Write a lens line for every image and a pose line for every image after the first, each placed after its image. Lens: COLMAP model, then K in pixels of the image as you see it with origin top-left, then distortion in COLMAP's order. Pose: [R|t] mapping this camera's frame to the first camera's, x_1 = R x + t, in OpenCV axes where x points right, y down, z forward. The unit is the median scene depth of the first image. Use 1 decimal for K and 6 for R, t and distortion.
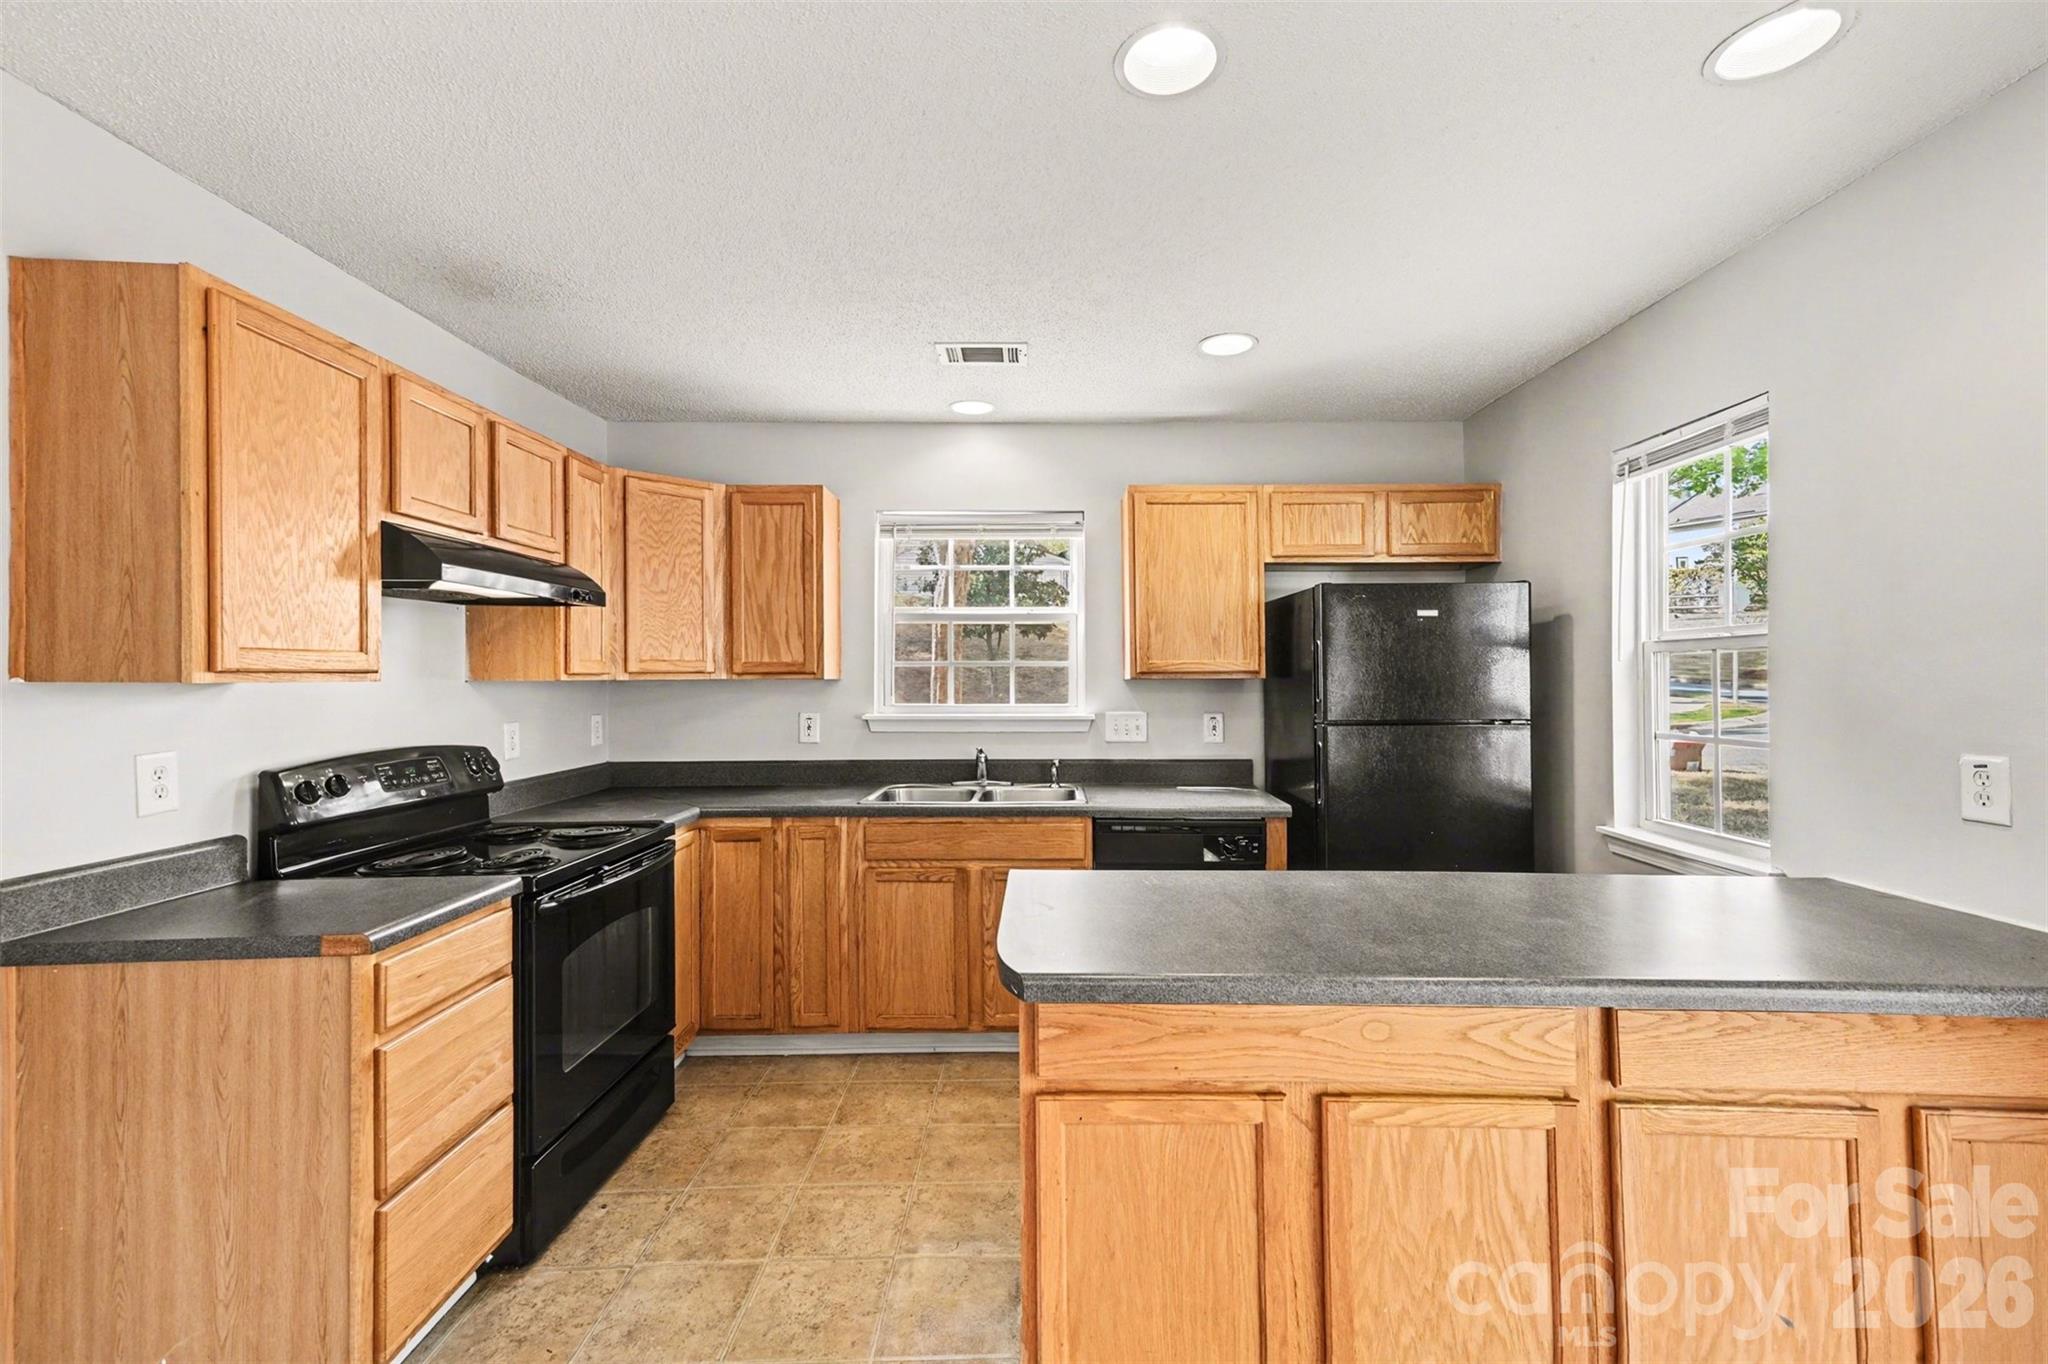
lens RADIAL K [[899.9, 0, 1042.0], [0, 899.9, 665.9], [0, 0, 1]] dist [0.036971, 0.003181]
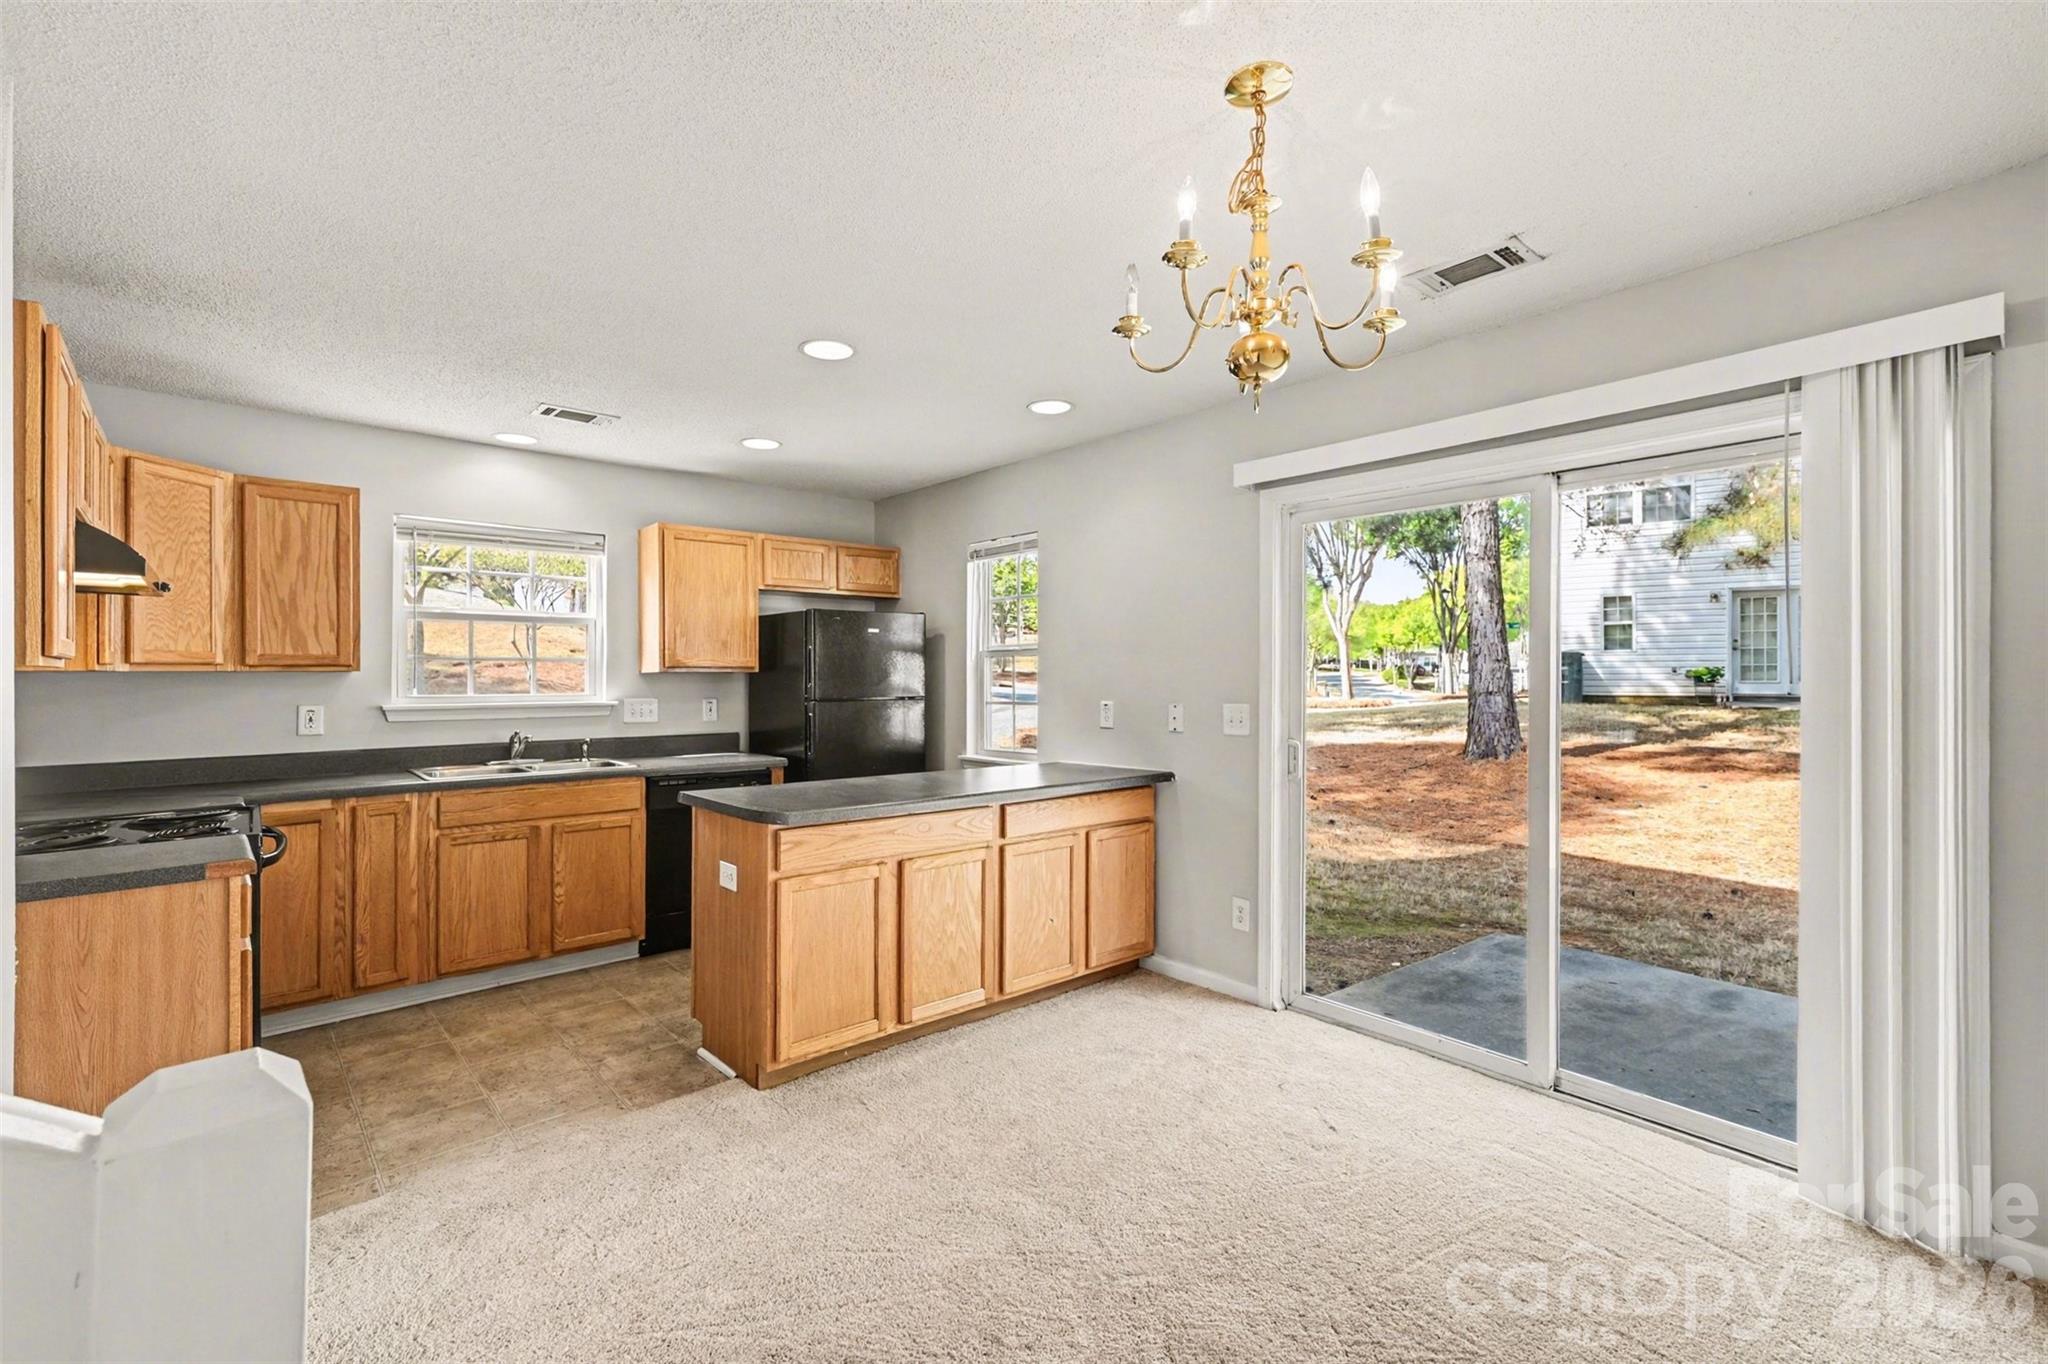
lens RADIAL K [[899.9, 0, 1022.3], [0, 899.9, 671.3], [0, 0, 1]] dist [0.036971, 0.003181]
pose [[0.759619, 0.003613, 0.650359, -0.384232], [-0.005719, 0.999983, 0.001124, 0.009886], [-0.650343, -0.004573, 0.759627, -0.356832]]
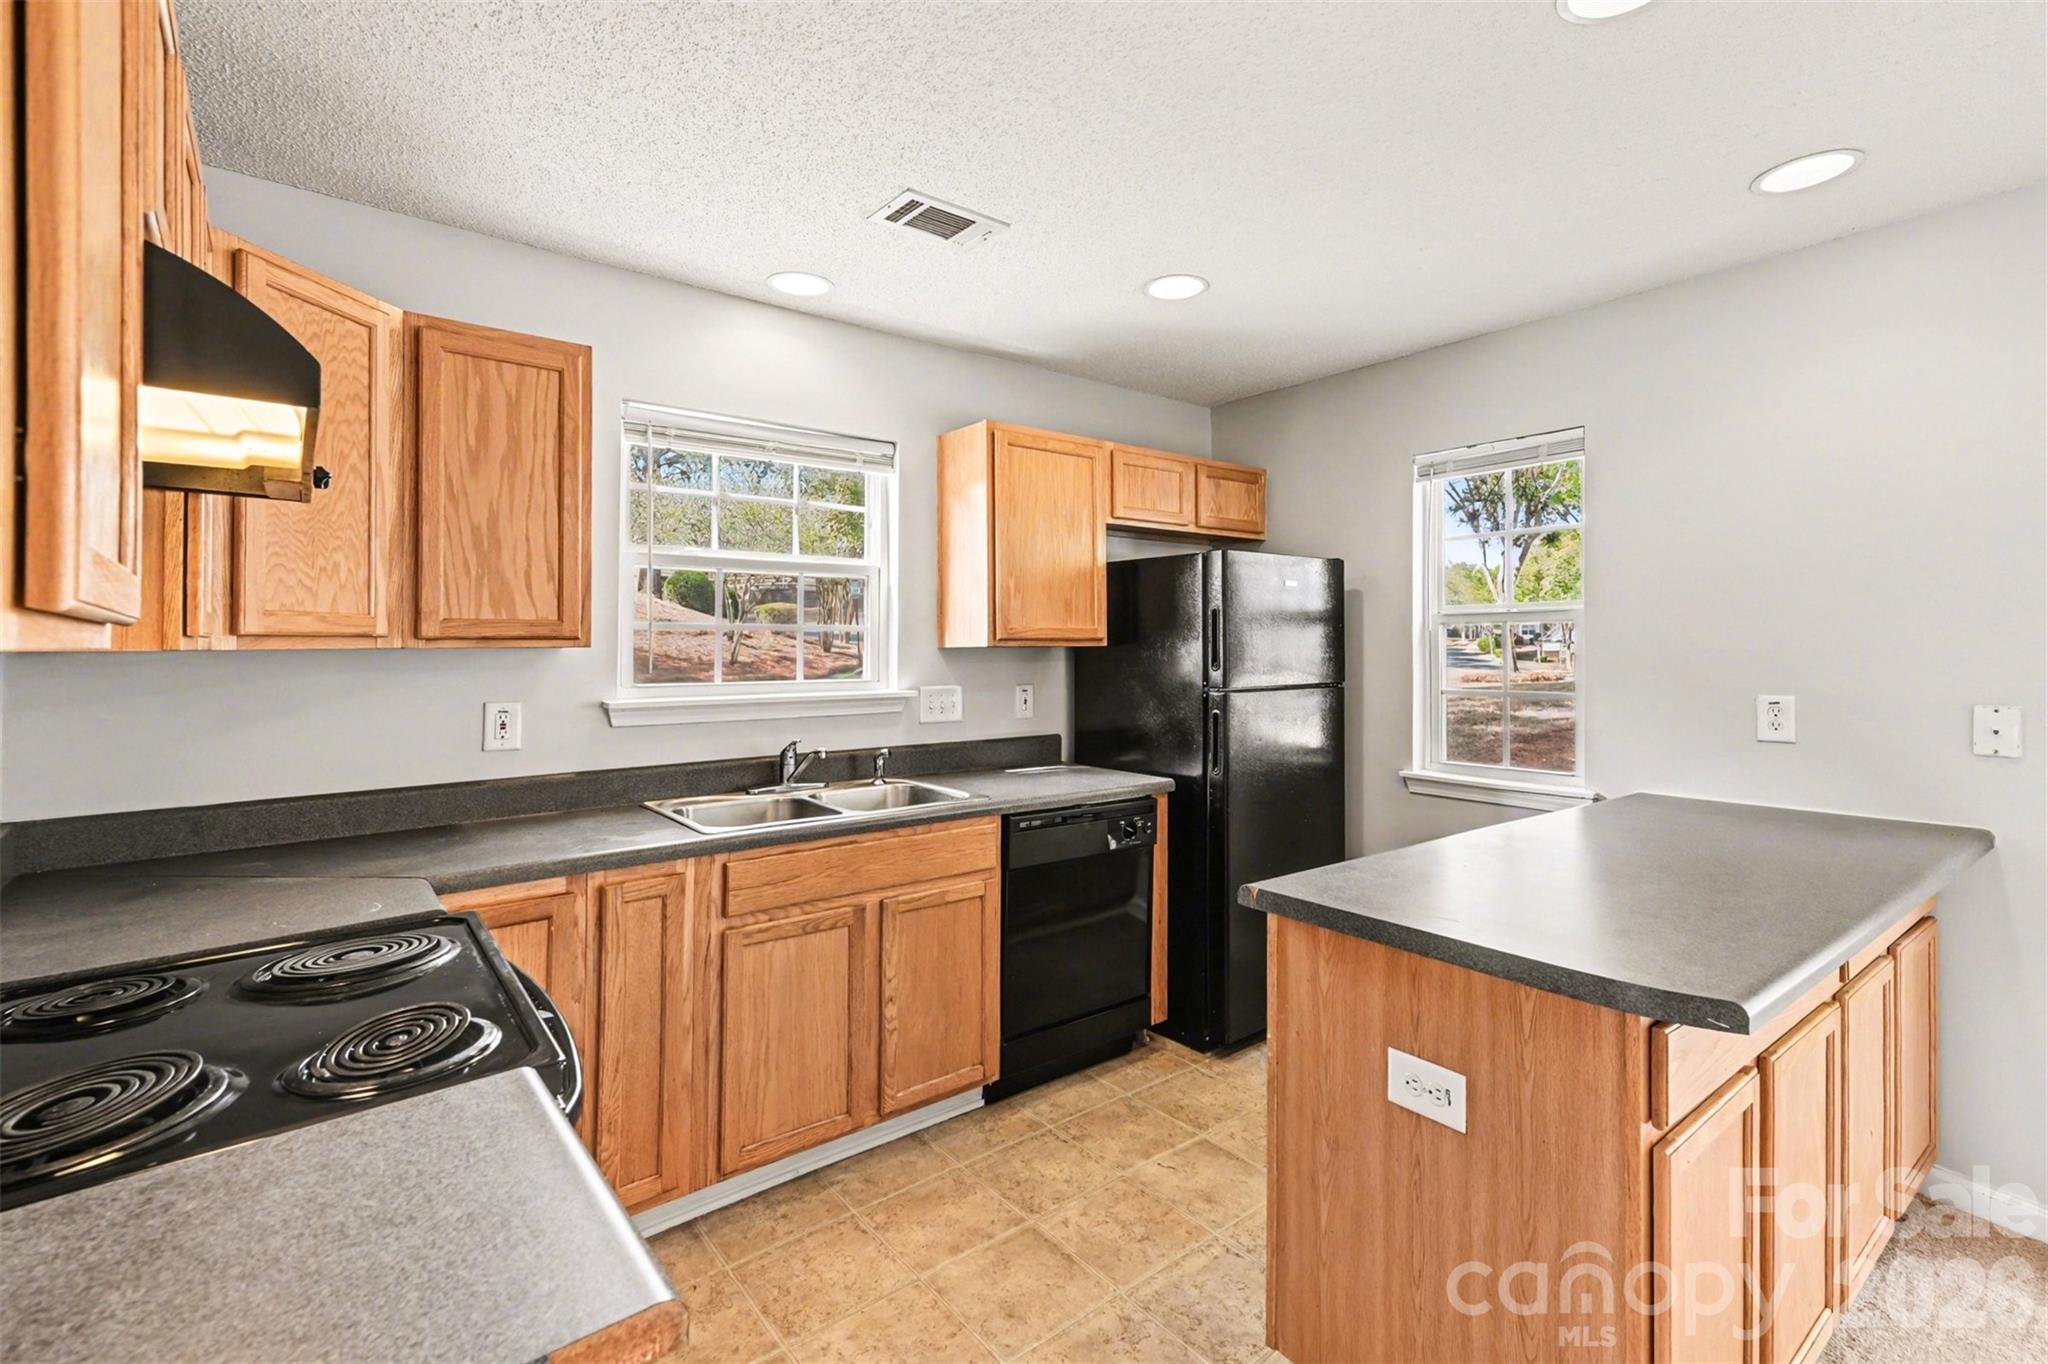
lens RADIAL K [[937.6, 0, 1057.8], [0, 937.6, 620.7], [0, 0, 1]] dist [0.046046, 0.000218]
pose [[0.783391, 0.016540, 0.621309, -0.436726], [-0.004919, 0.999780, -0.020414, 0.008497], [-0.621510, 0.012936, 0.783300, 0.291190]]
